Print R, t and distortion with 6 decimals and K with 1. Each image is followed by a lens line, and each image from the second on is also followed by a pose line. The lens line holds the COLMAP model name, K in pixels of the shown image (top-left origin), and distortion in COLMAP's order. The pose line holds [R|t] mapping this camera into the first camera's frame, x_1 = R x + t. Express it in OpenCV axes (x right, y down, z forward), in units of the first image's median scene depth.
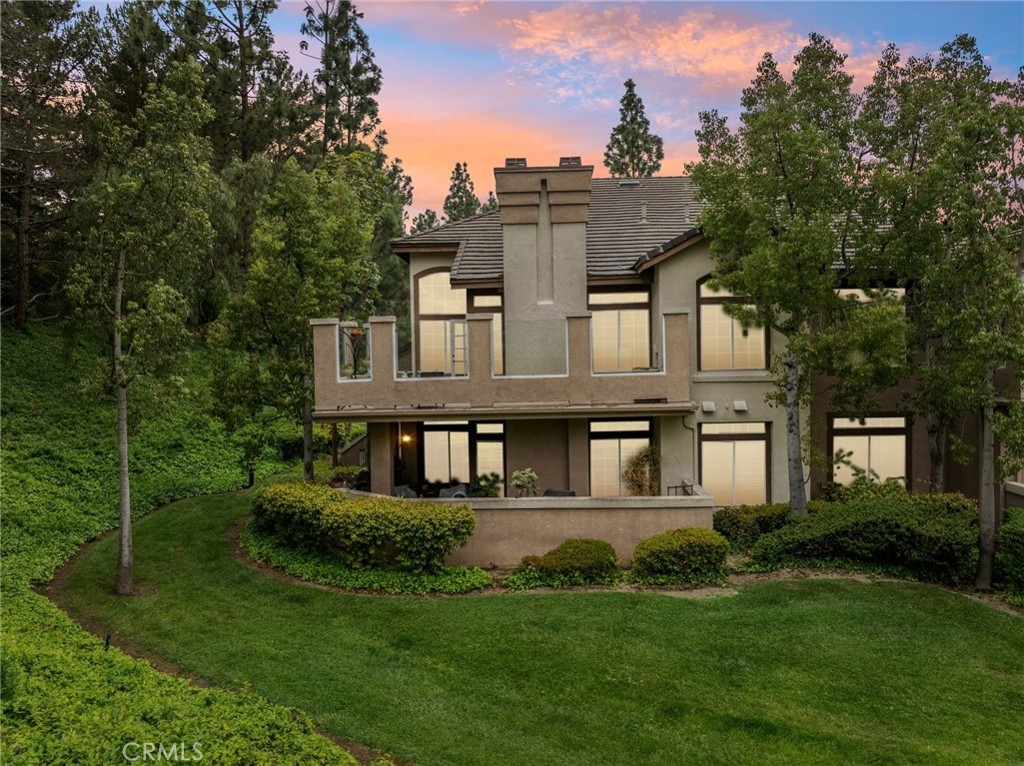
lens RADIAL K [[724.6, 0, 509.4], [0, 724.6, 381.0], [0, 0, 1]] dist [-0.038285, 0.013395]
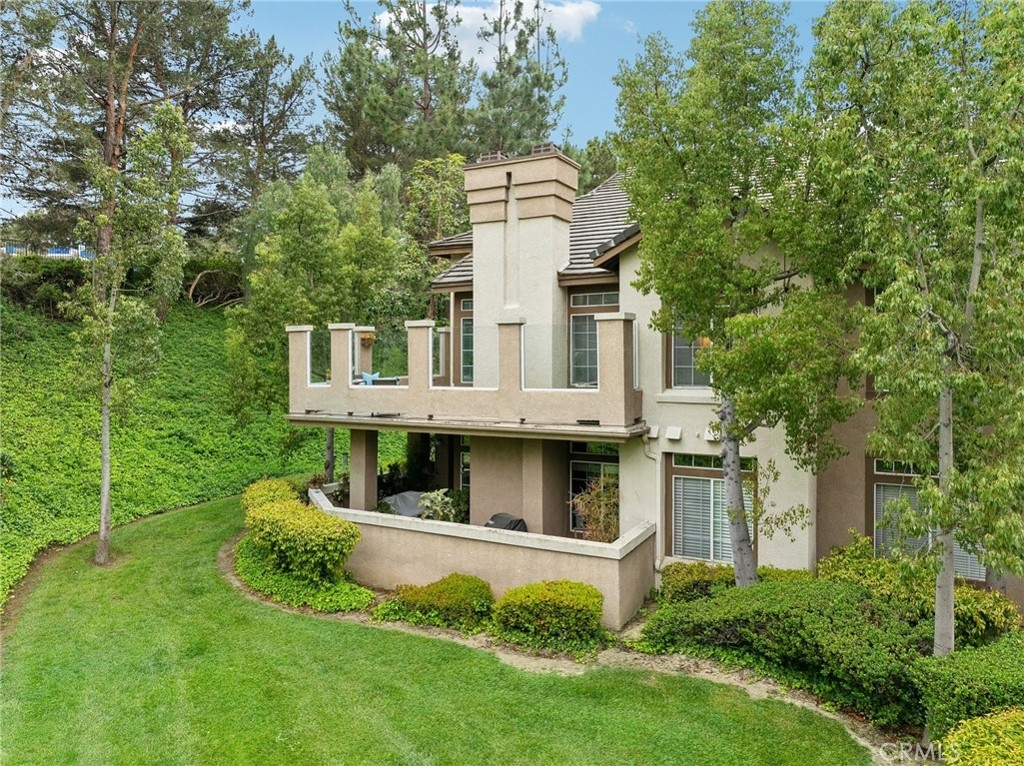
lens RADIAL K [[724.6, 0, 524.3], [0, 724.6, 359.7], [0, 0, 1]] dist [-0.038285, 0.013395]
pose [[0.900222, 0.020431, -0.434953, 0.559514], [-0.032077, 0.999296, -0.019450, -0.030924], [0.434249, 0.031462, 0.900243, 0.234091]]
